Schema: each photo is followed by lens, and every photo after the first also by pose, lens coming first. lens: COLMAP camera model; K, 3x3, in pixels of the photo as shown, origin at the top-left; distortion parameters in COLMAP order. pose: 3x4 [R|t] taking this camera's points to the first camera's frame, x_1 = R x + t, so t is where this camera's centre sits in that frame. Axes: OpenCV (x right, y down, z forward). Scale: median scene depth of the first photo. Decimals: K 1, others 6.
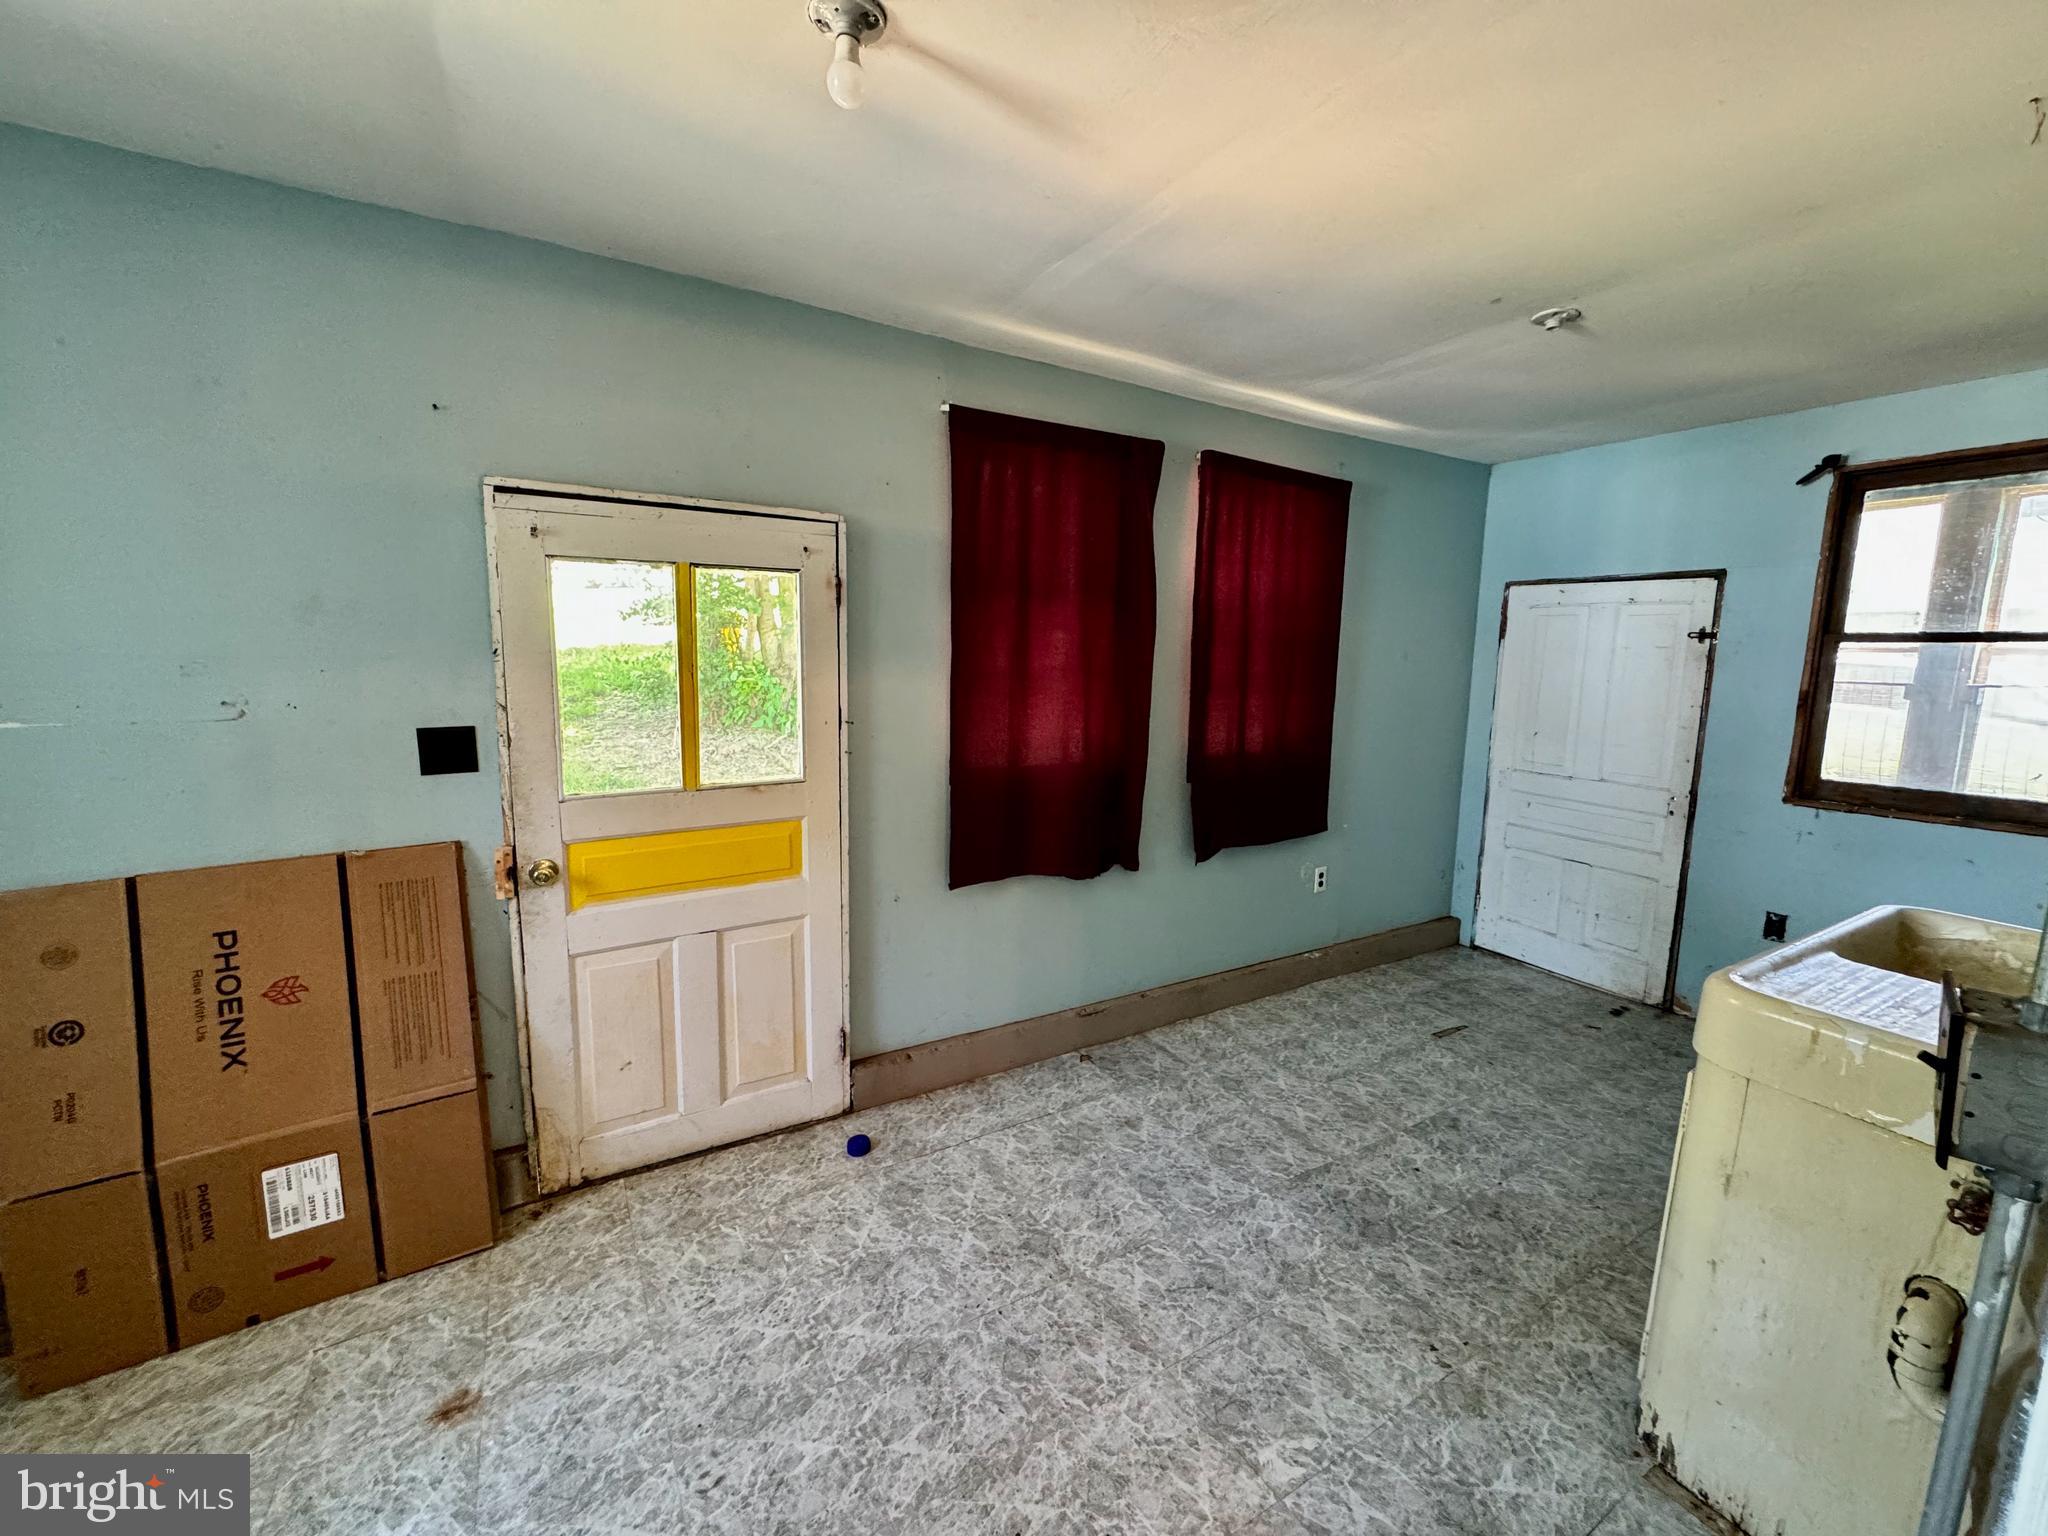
lens RADIAL K [[814.3, 0, 1023.2], [0, 814.3, 760.8], [0, 0, 1]] dist [-0.000652, 0.000005]
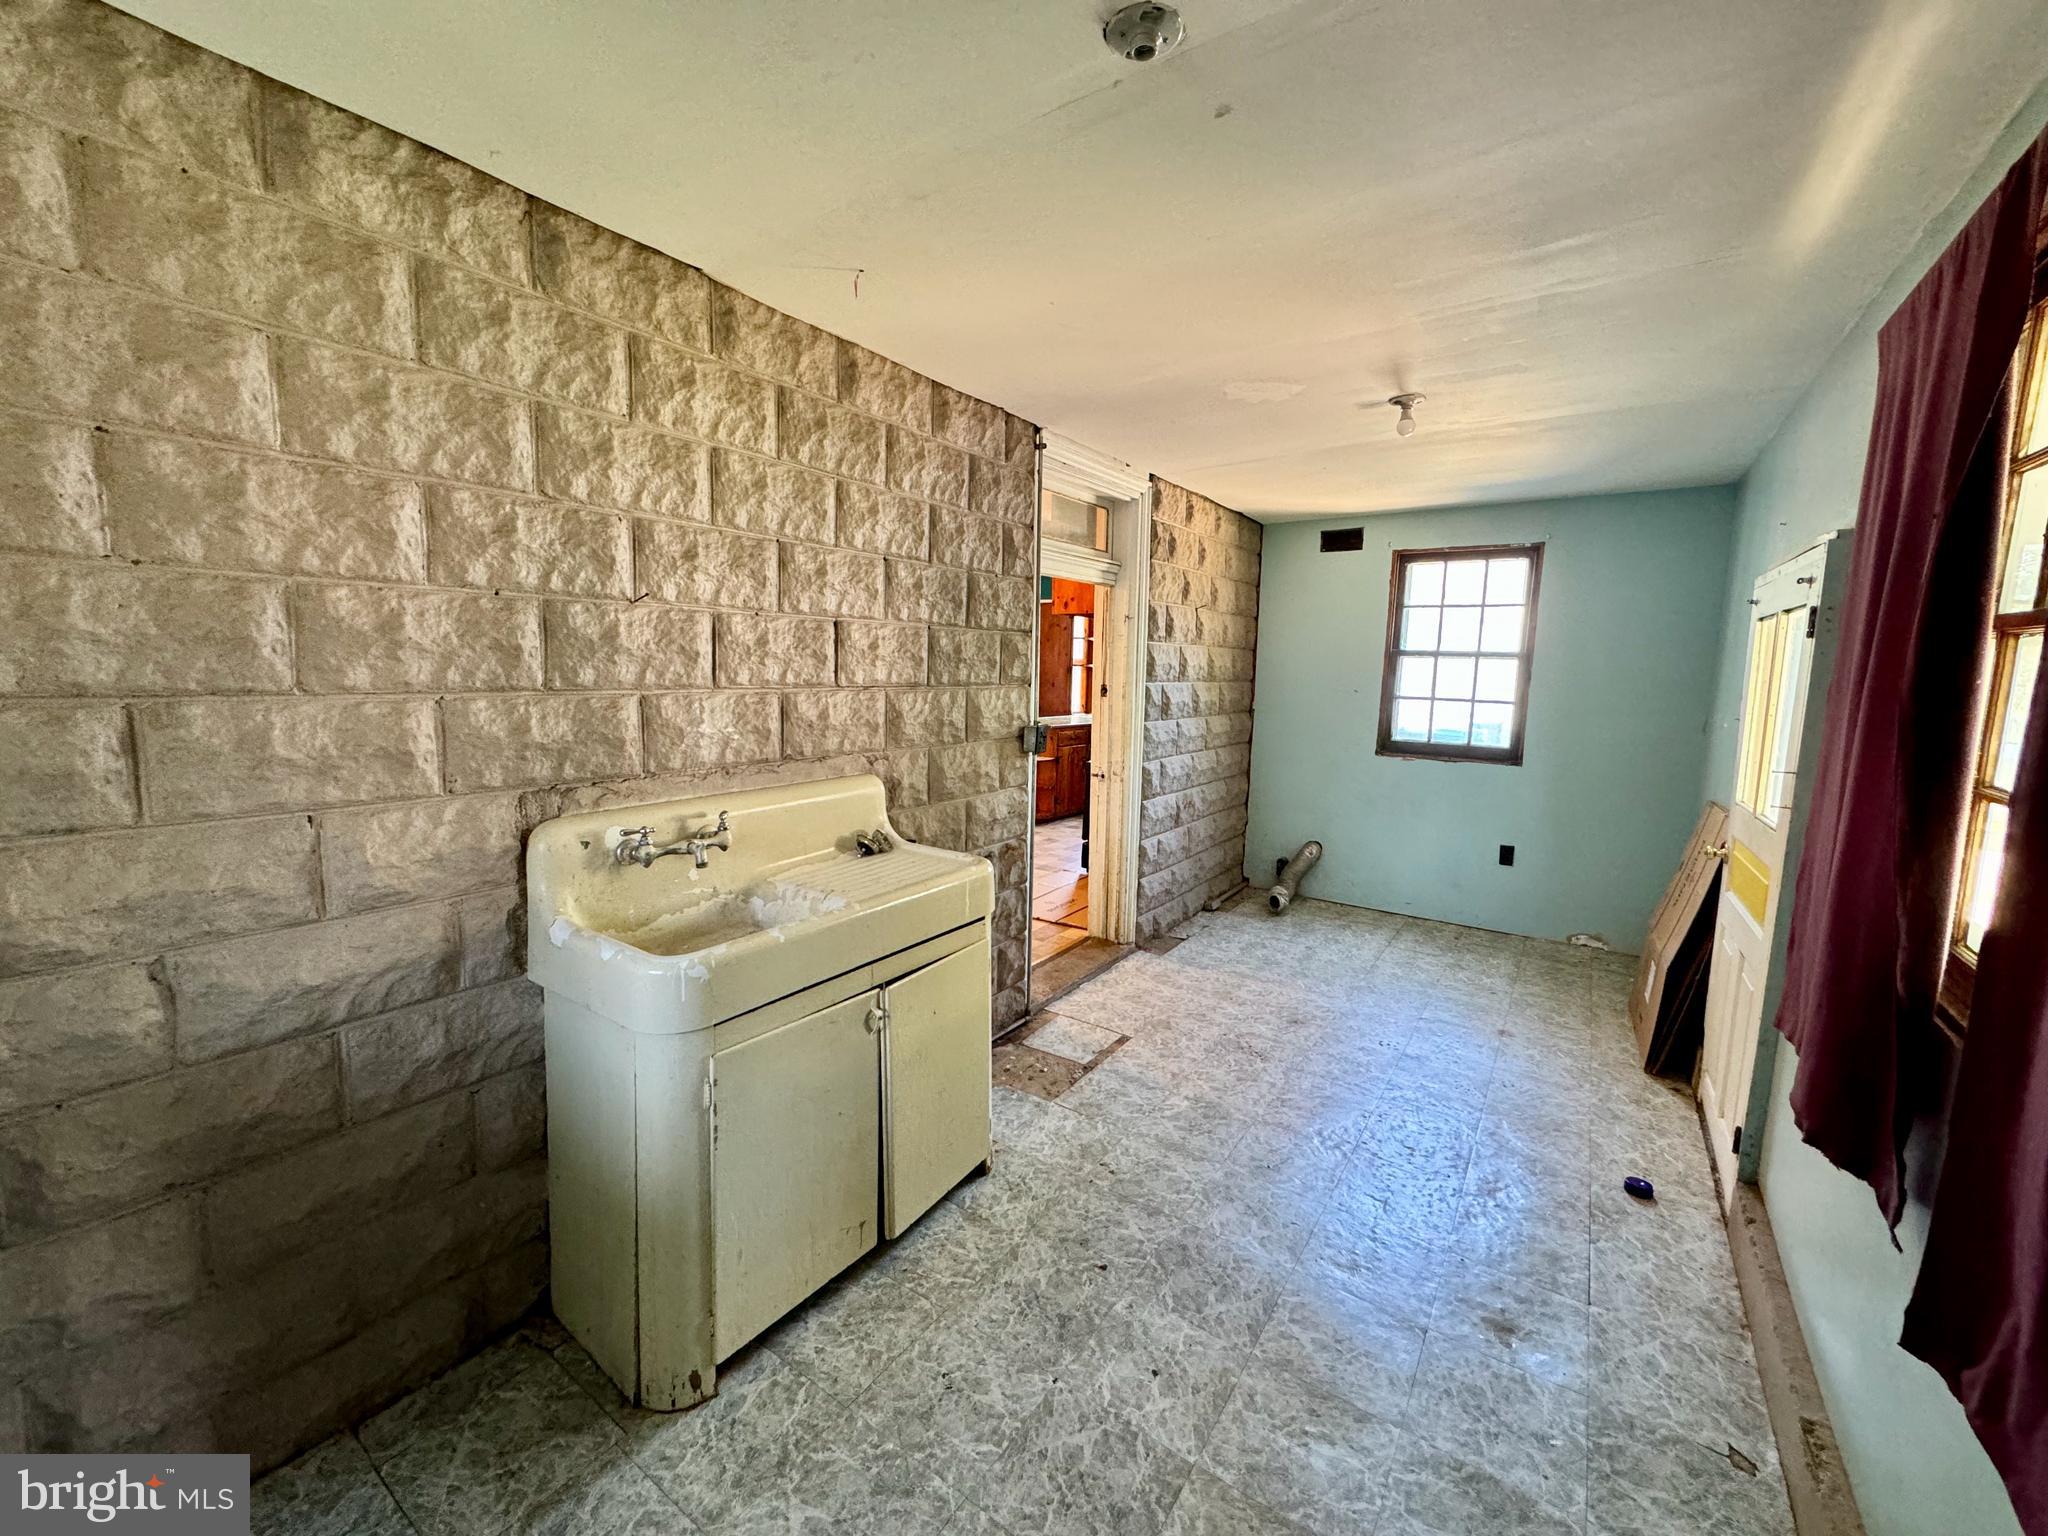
lens RADIAL K [[814.3, 0, 1023.2], [0, 814.3, 760.8], [0, 0, 1]] dist [-0.000652, 0.000005]
pose [[-0.907577, 0.007493, -0.419819, 0.998770], [-0.101844, 0.966055, 0.237413, -0.204533], [0.407347, 0.258226, -0.876007, 1.621465]]
